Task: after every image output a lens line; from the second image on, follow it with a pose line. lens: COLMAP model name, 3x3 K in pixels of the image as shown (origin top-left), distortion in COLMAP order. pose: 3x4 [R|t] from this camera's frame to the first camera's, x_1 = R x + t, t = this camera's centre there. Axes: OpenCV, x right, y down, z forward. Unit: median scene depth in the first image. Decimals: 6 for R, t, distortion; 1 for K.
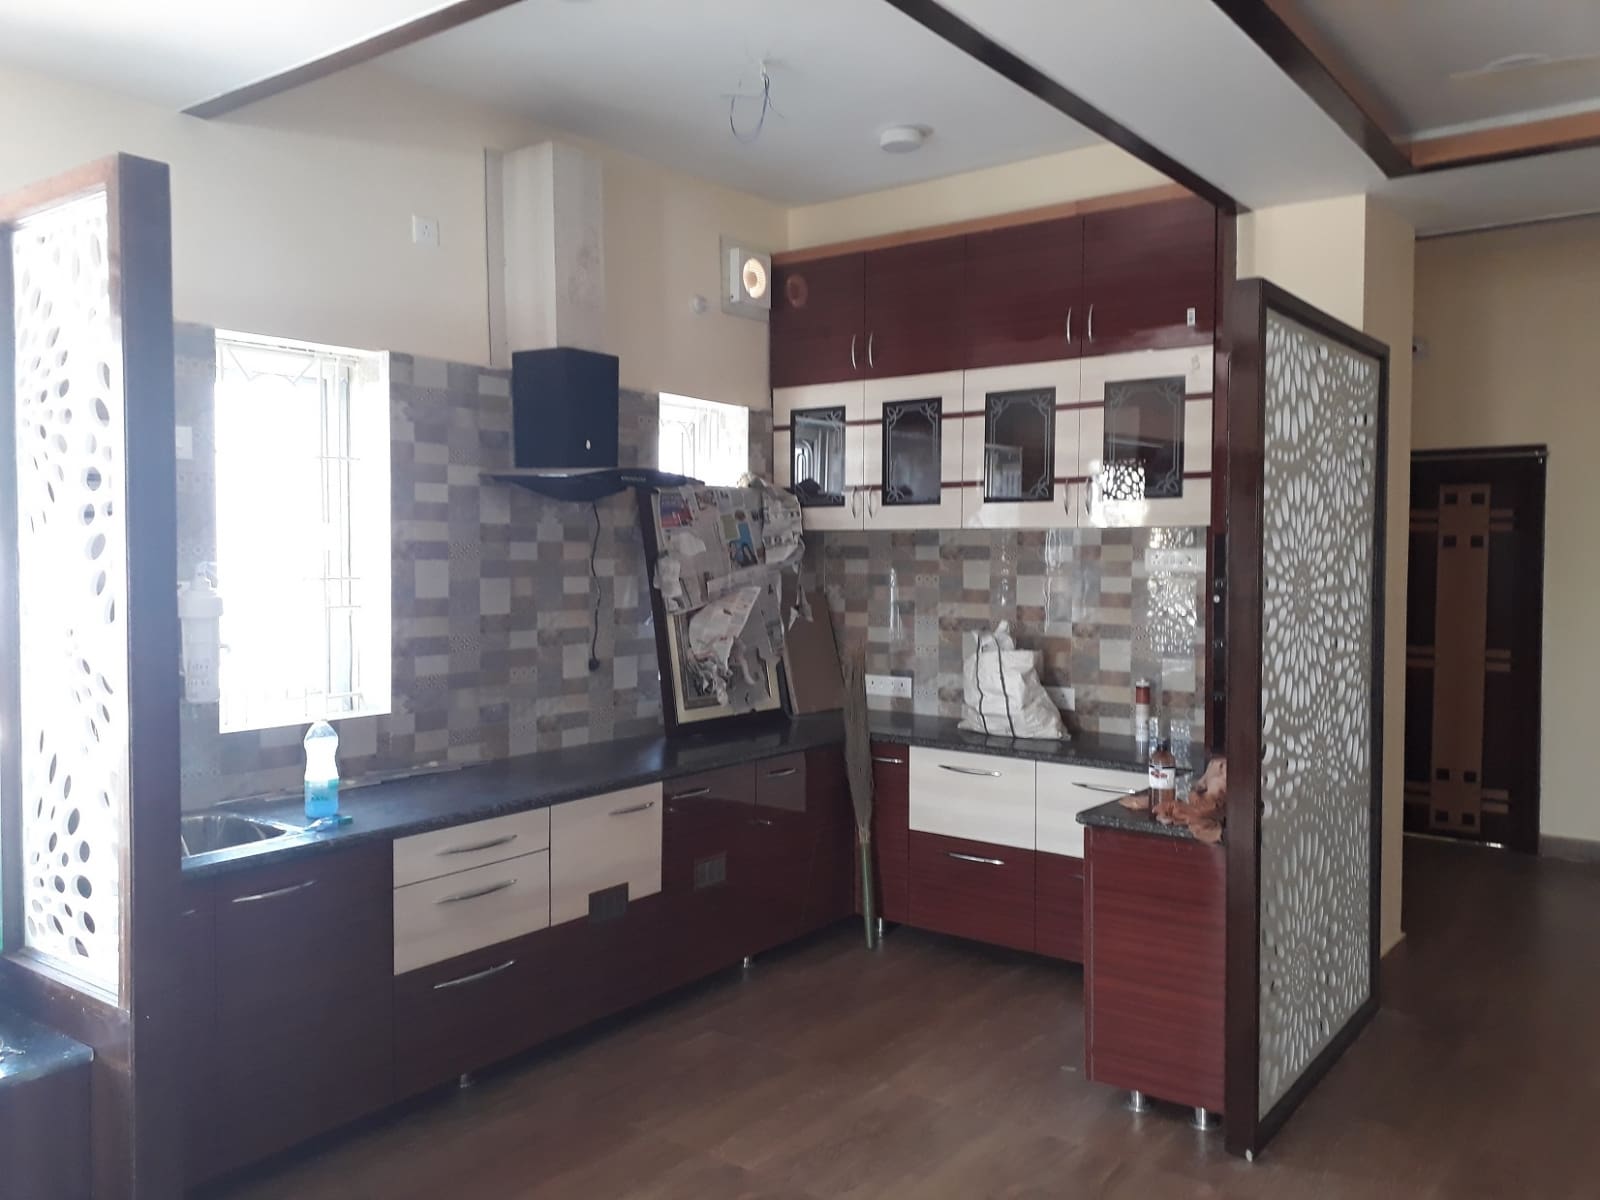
lens RADIAL K [[1200.2, 0, 800.0], [0, 1200.2, 600.0], [0, 0, 1]] dist [0.126558, -0.251395]
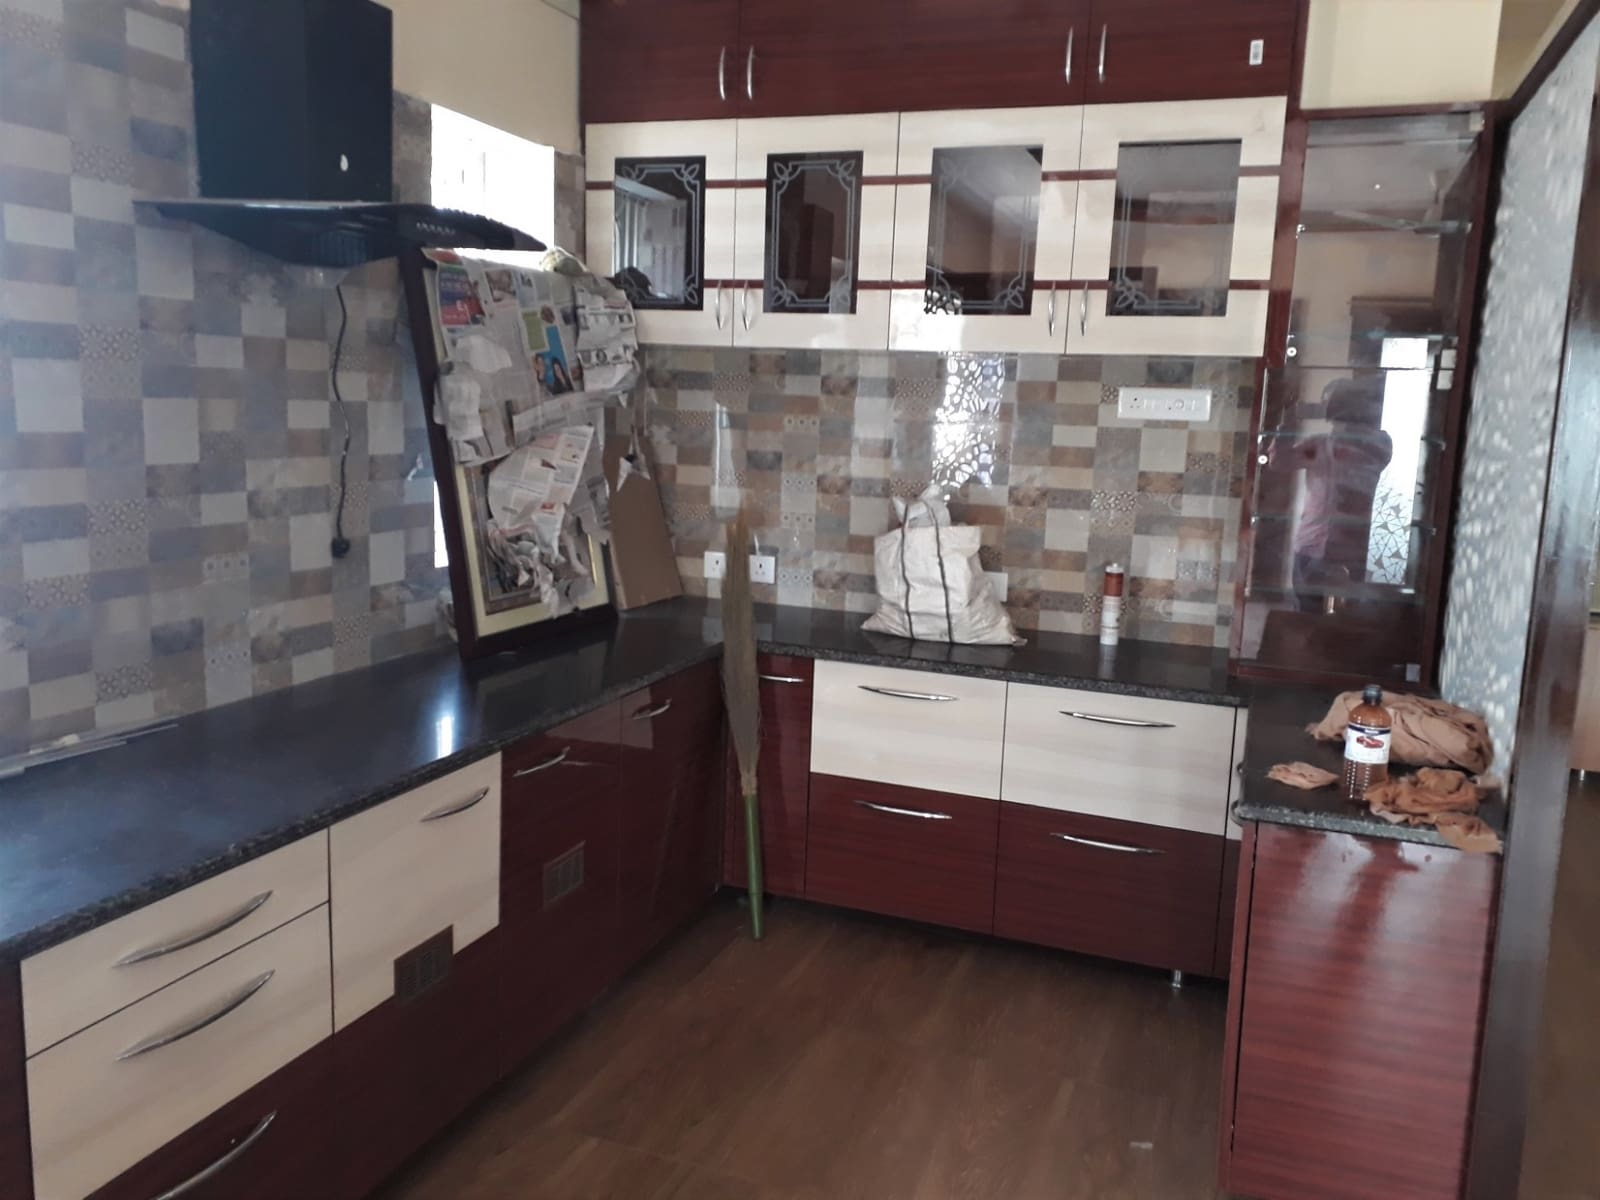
lens RADIAL K [[1232.1, 0, 800.0], [0, 1232.1, 600.0], [0, 0, 1]] dist [0.045611, -0.046382]
pose [[0.956947, -0.014531, 0.289898, -0.126412], [-0.022851, 0.991875, 0.125145, -0.003809], [-0.289361, -0.126382, 0.948840, 0.321935]]
